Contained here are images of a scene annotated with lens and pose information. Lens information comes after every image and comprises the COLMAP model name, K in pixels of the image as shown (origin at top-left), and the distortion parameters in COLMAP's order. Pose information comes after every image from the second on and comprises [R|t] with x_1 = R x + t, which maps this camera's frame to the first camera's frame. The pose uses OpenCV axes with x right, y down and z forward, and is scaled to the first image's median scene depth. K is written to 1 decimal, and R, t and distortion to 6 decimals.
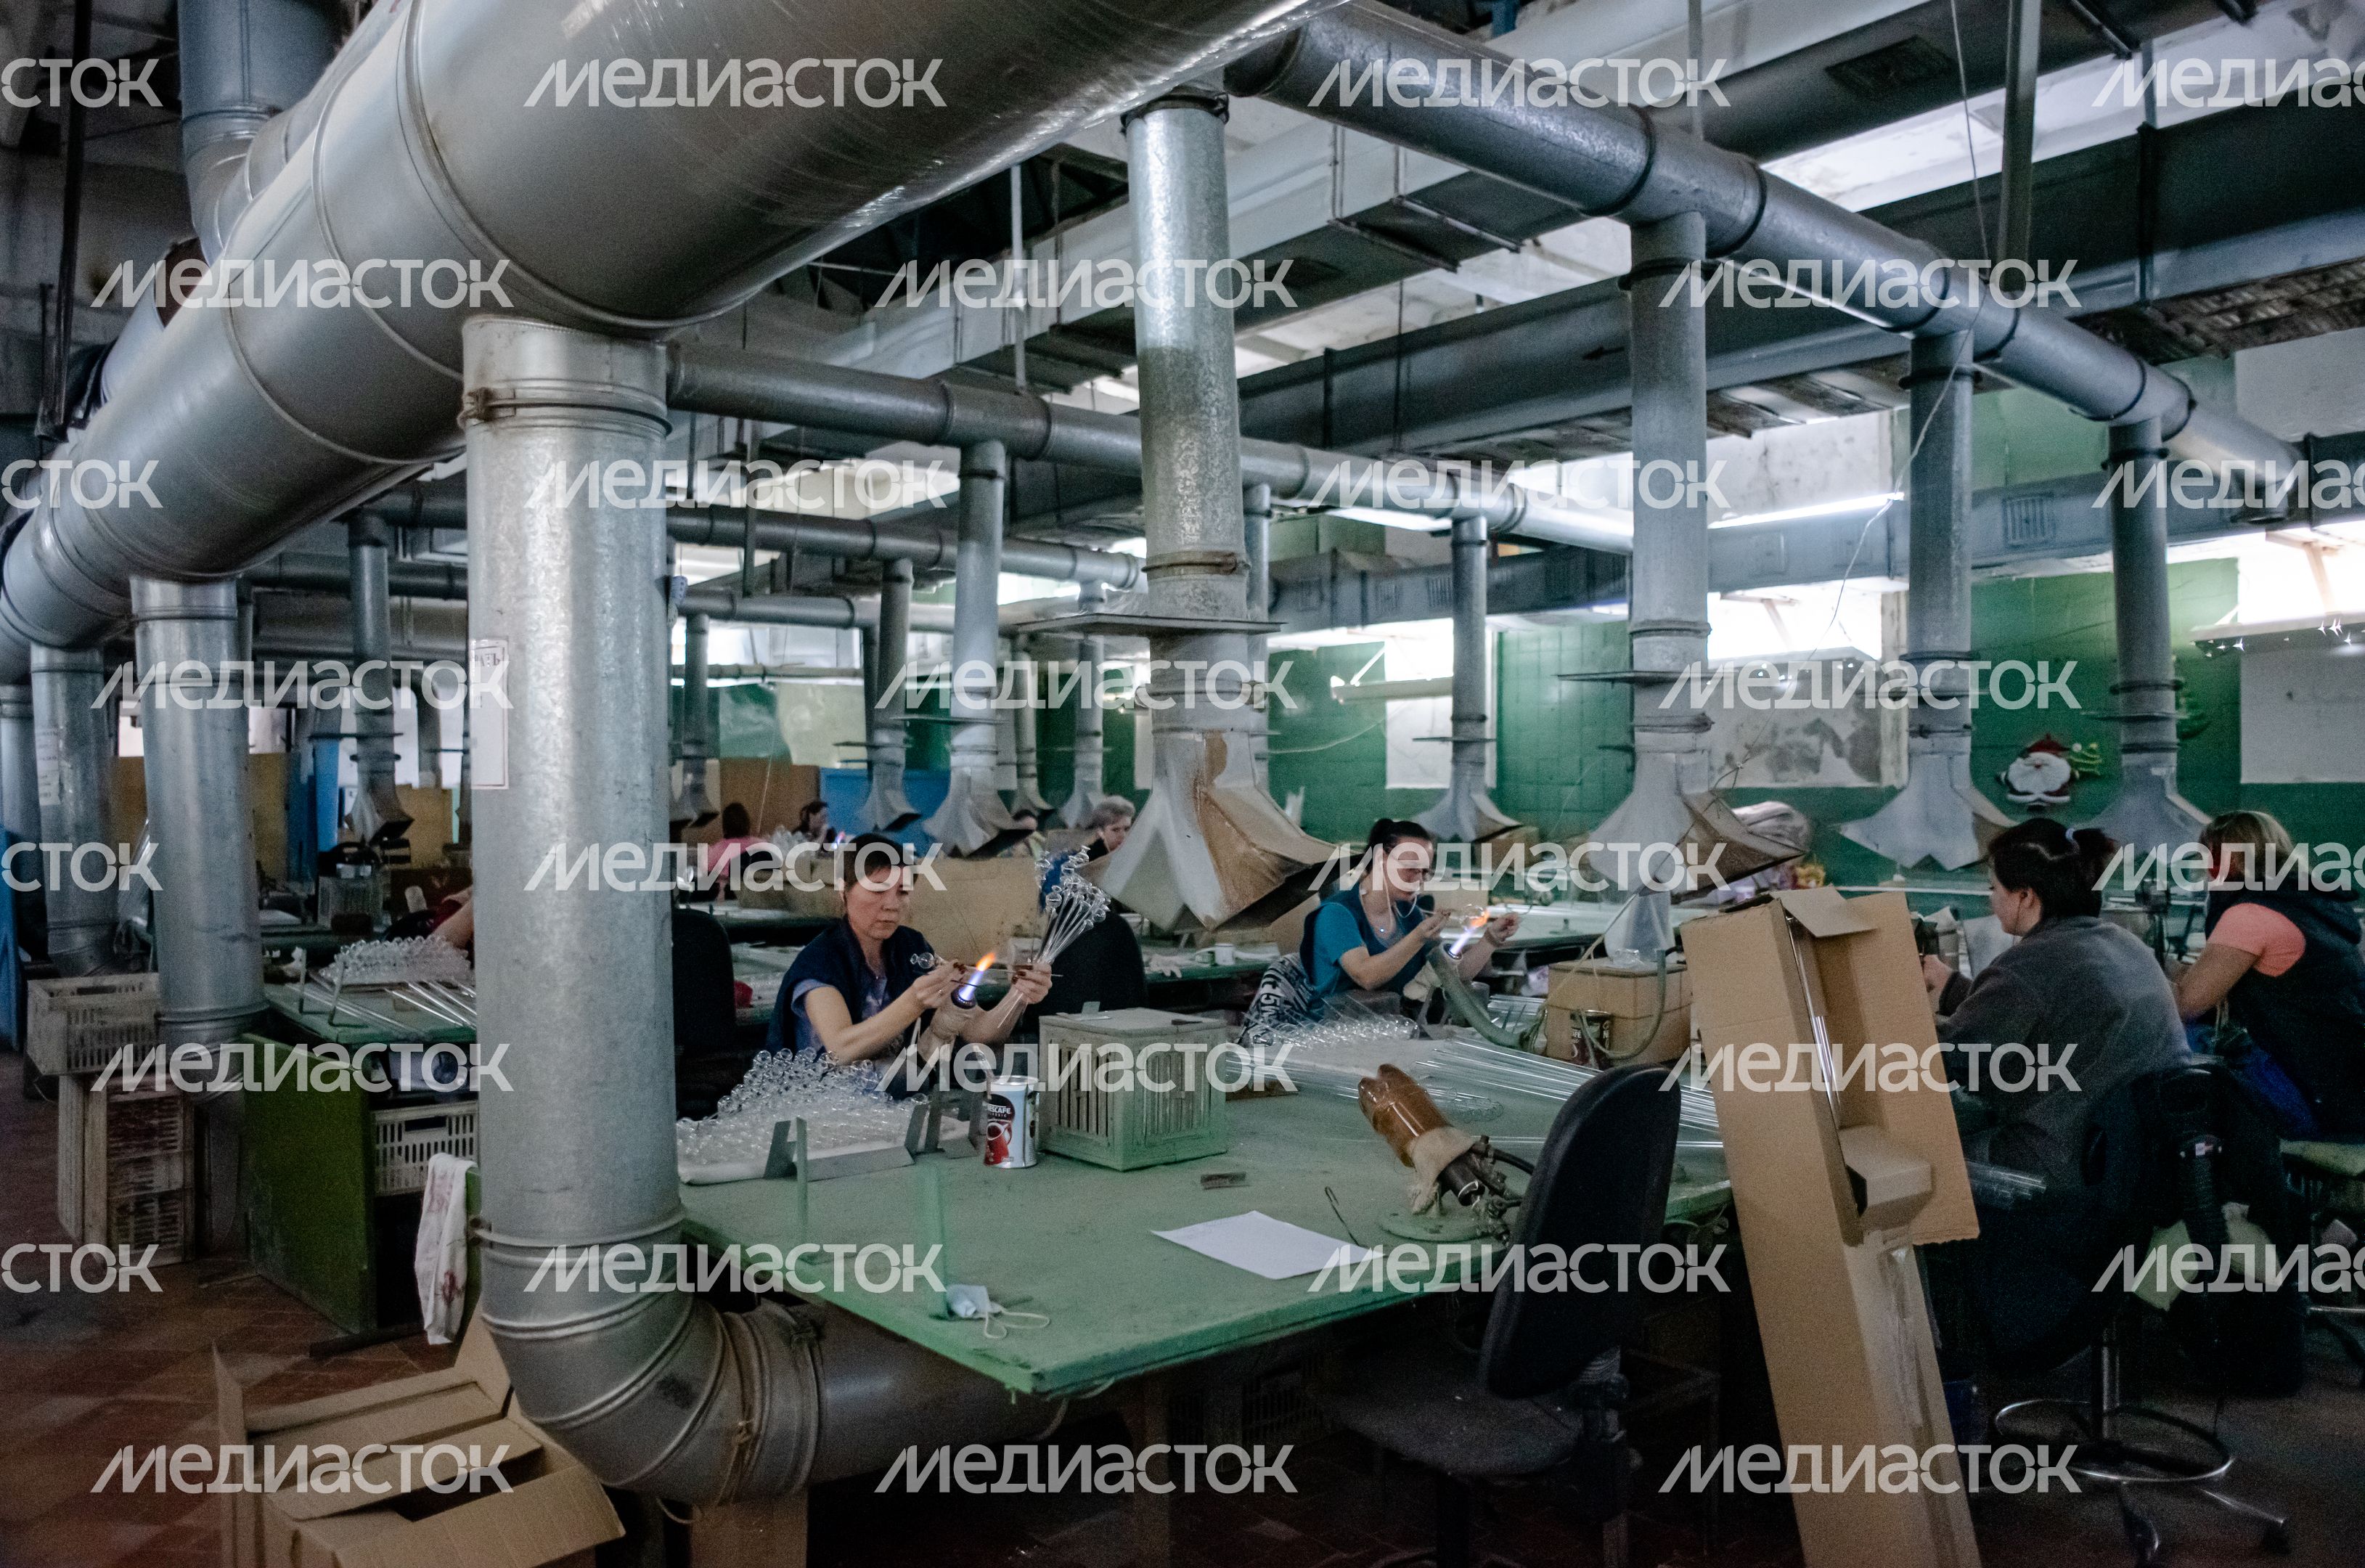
lens RADIAL K [[1682.4, 0, 1179.8], [0, 1682.4, 765.8], [0, 0, 1]] dist [-0.090991, 0.103137]
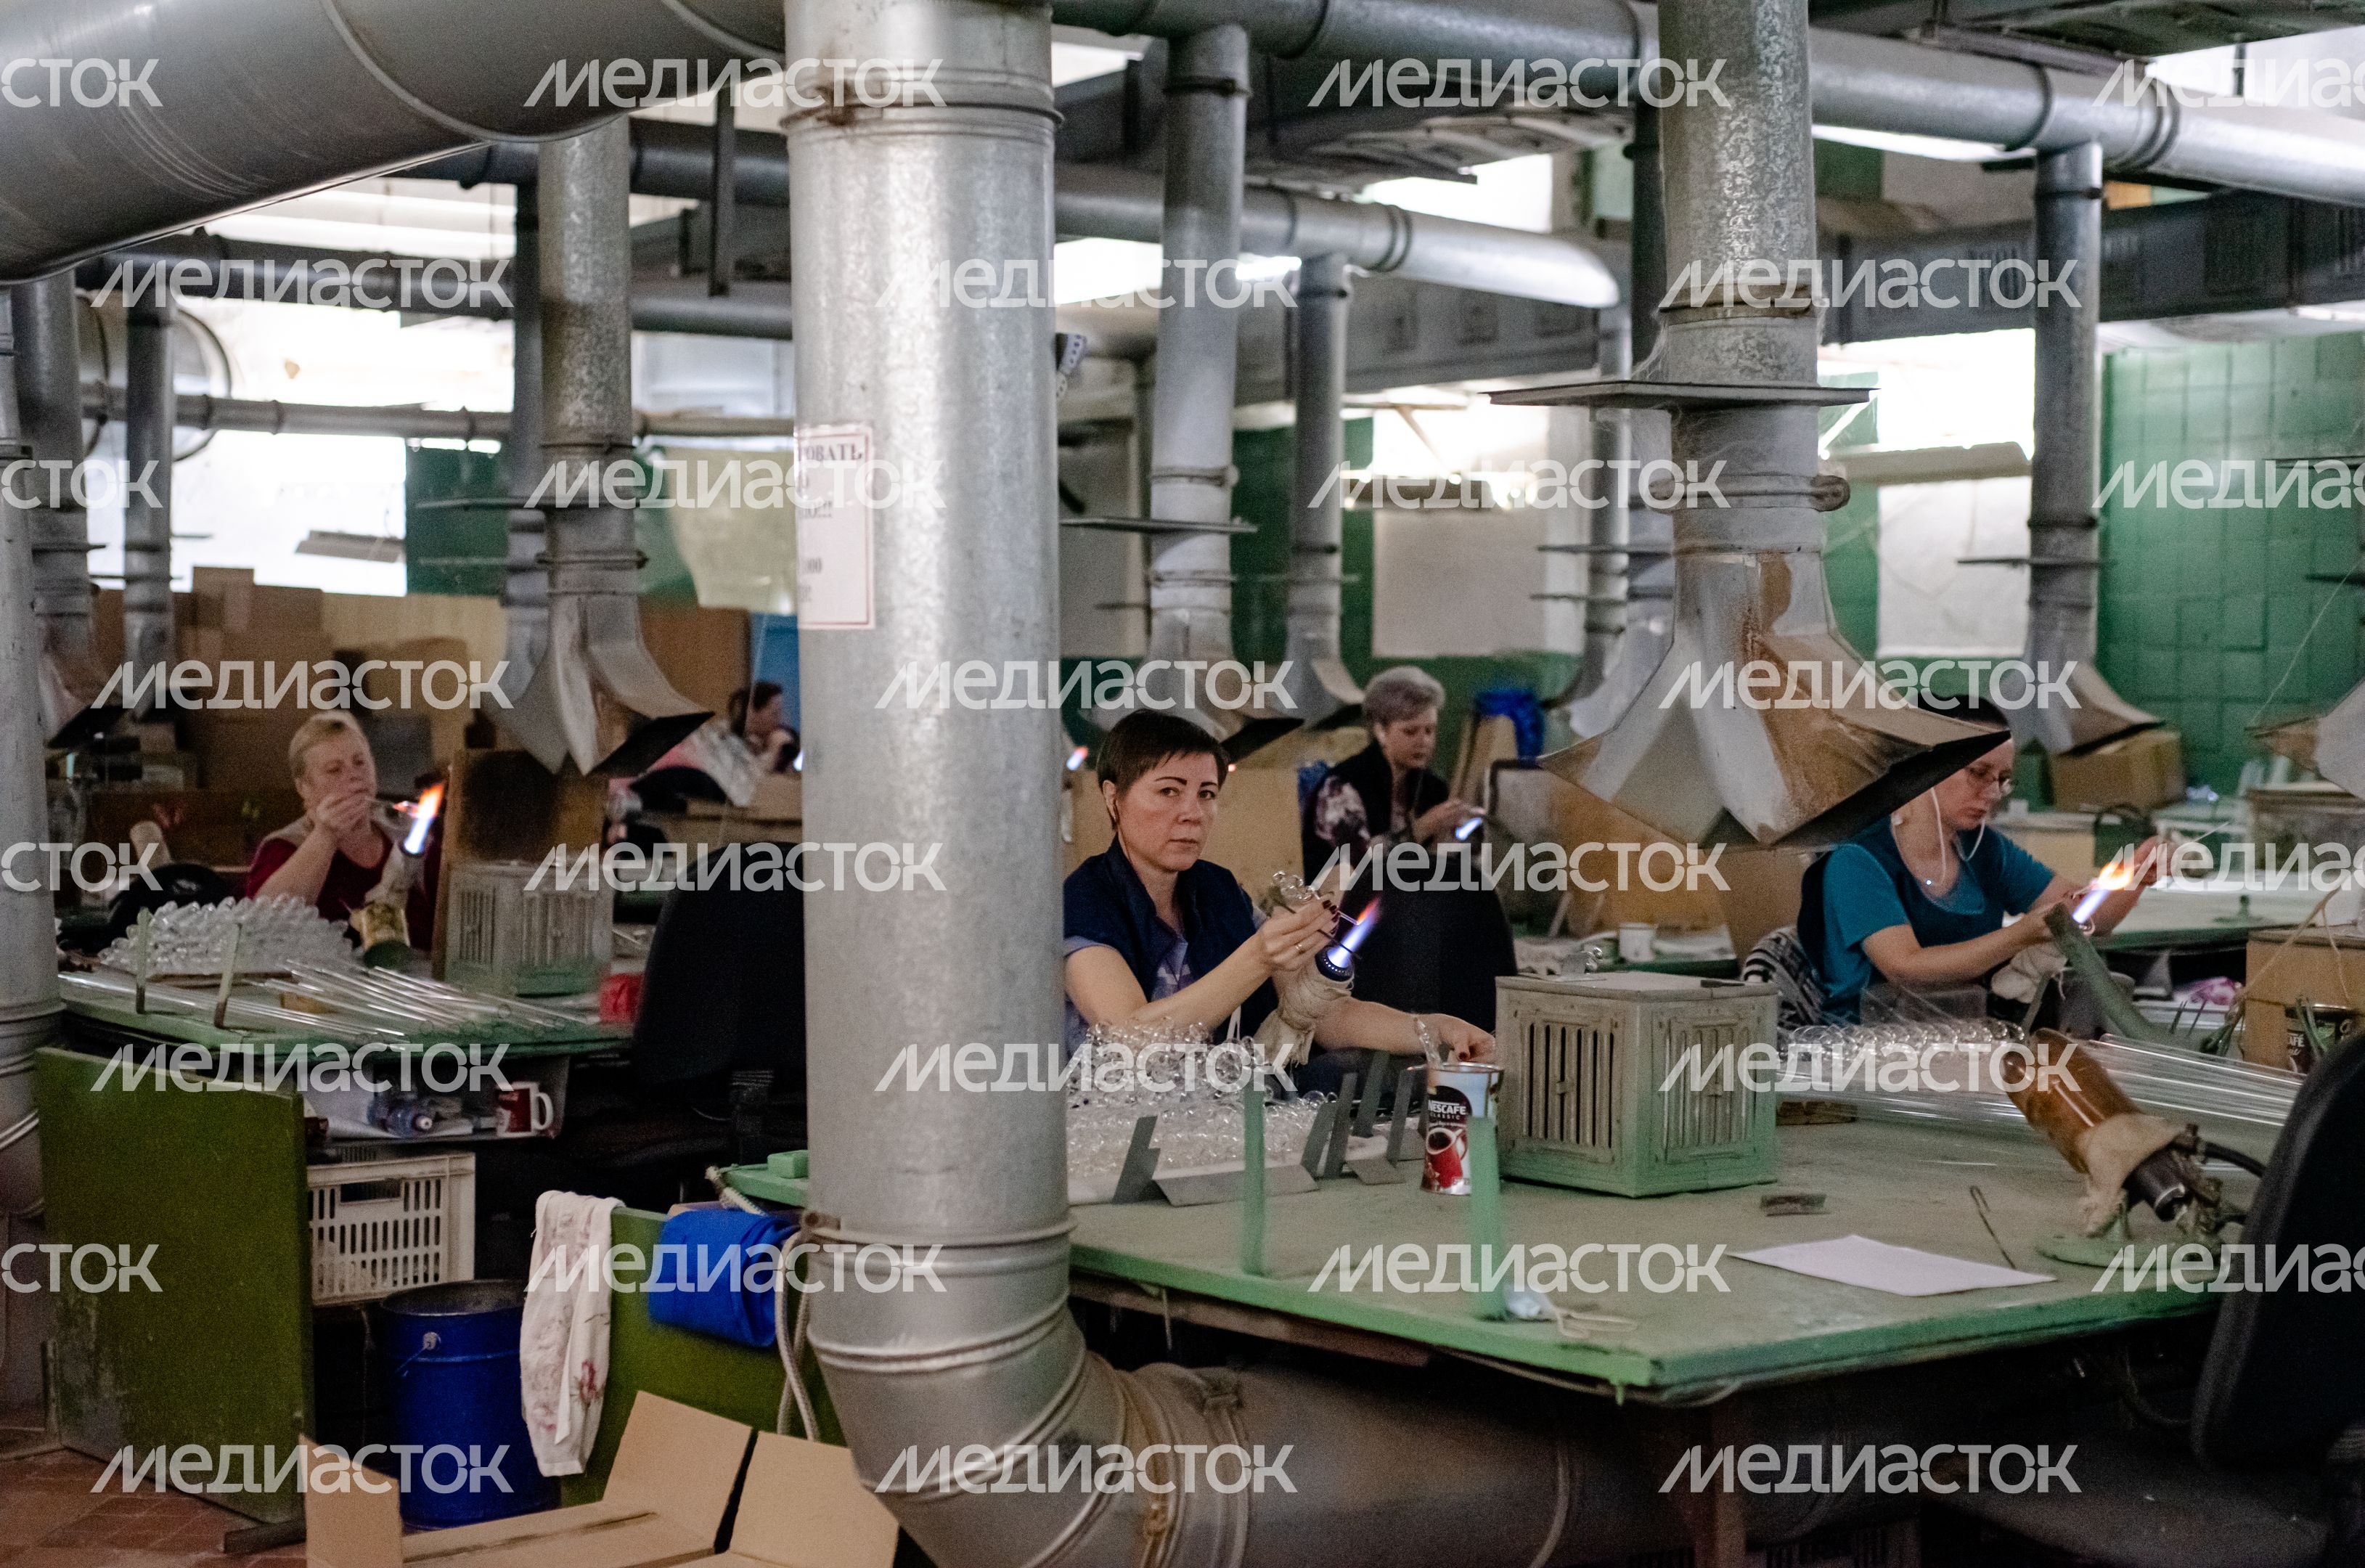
lens RADIAL K [[3571.6, 0, 1182.5], [0, 3571.6, 784.0], [0, 0, 1]] dist [-0.002973, 0.018642]
pose [[0.998705, 0.006062, -0.050518, -0.093138], [-0.003664, 0.998868, 0.047434, 0.003527], [0.050748, -0.047187, 0.997596, -0.289402]]
